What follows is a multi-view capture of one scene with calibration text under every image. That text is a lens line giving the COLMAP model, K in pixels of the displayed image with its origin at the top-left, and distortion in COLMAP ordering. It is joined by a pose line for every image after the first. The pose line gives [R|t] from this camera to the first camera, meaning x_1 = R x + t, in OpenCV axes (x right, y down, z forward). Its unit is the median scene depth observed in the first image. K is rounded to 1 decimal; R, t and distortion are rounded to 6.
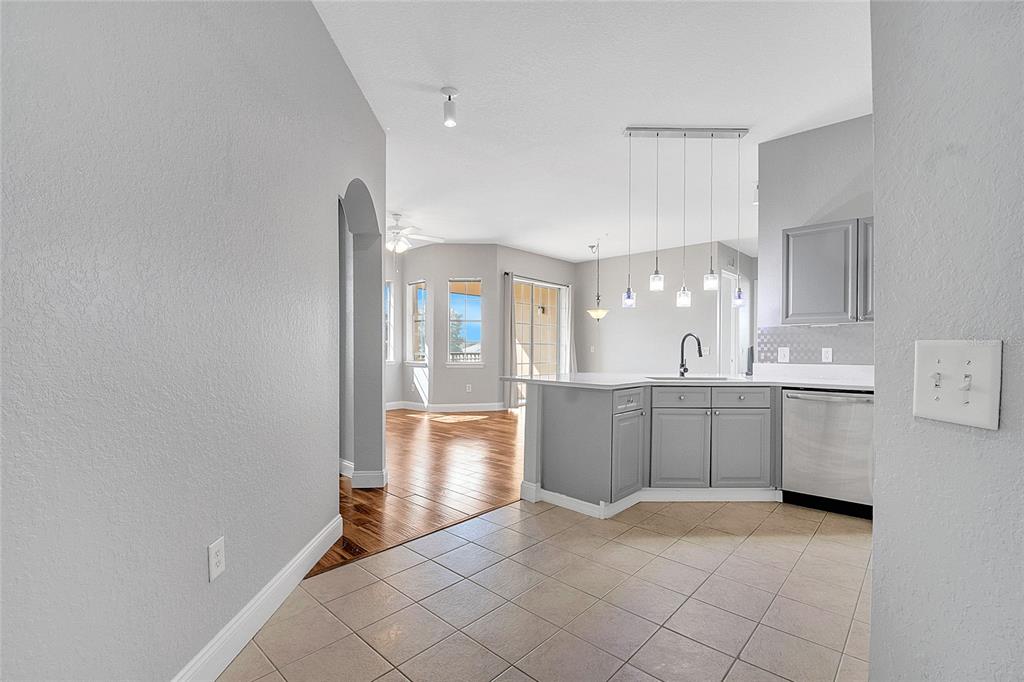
lens RADIAL K [[457.7, 0, 519.1], [0, 457.7, 350.8], [0, 0, 1]] dist [-0.004624, -0.000572]
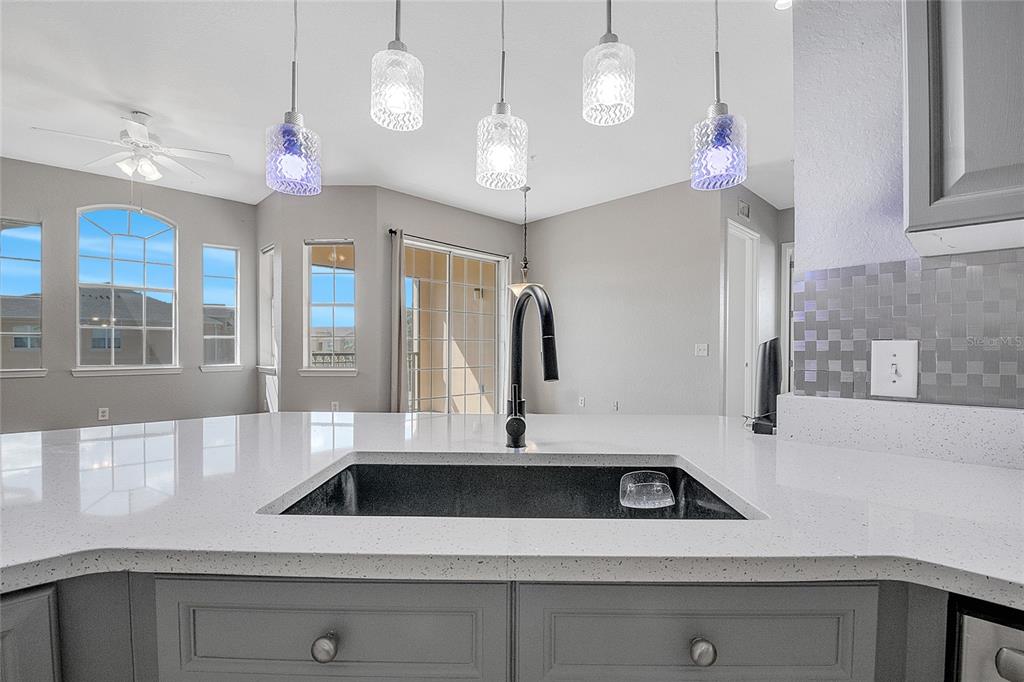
lens RADIAL K [[454.8, 0, 523.3], [0, 454.8, 349.3], [0, 0, 1]] dist [-0.001681, -0.014065]
pose [[0.999050, 0.000065, -0.043588, 0.197889], [-0.000087, 1.000000, -0.000493, -0.001114], [0.043588, 0.000497, 0.999049, 0.384313]]
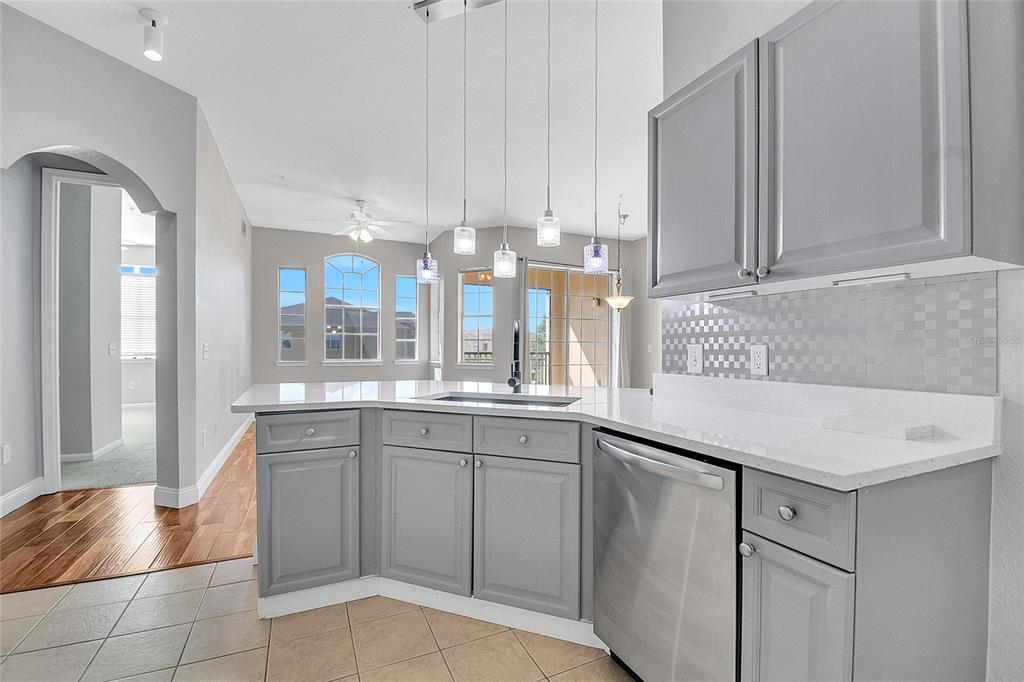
lens RADIAL K [[454.8, 0, 523.3], [0, 454.8, 349.3], [0, 0, 1]] dist [-0.001681, -0.014065]
pose [[0.926792, 0.002837, -0.375565, 0.312847], [-0.003642, 0.999992, -0.001433, -0.000193], [0.375558, 0.002696, 0.926795, 0.235739]]
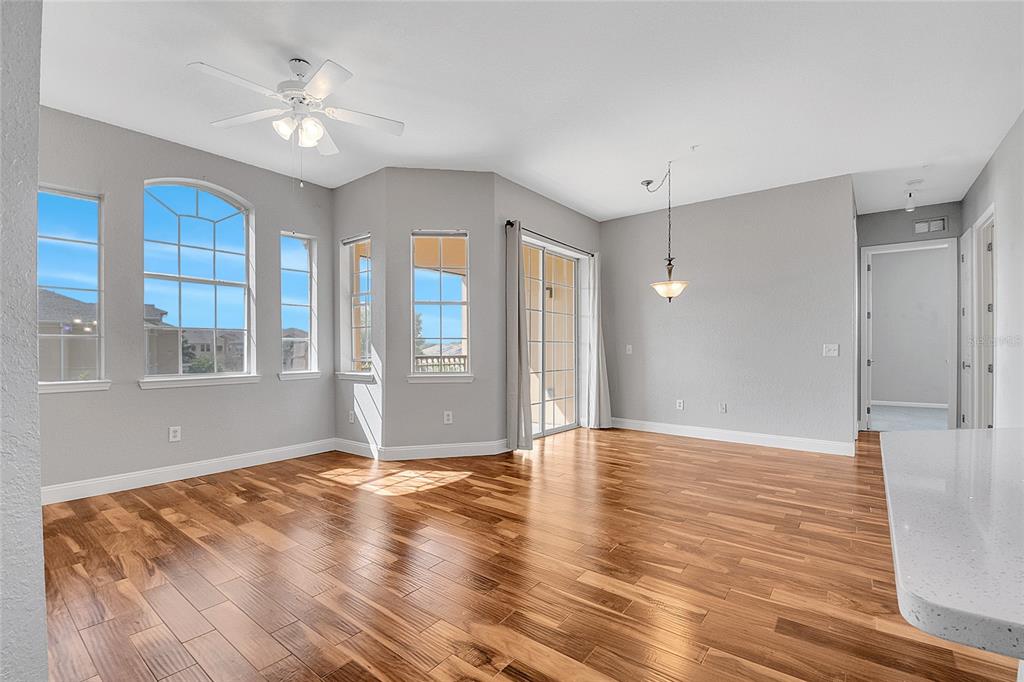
lens RADIAL K [[447.2, 0, 513.8], [0, 447.2, 350.9], [0, 0, 1]] dist [-0.002702, -0.000375]
pose [[0.996654, -0.008138, 0.081326, -0.076077], [0.008304, 0.999964, -0.001707, -0.002004], [-0.081309, 0.002376, 0.996686, 0.446129]]
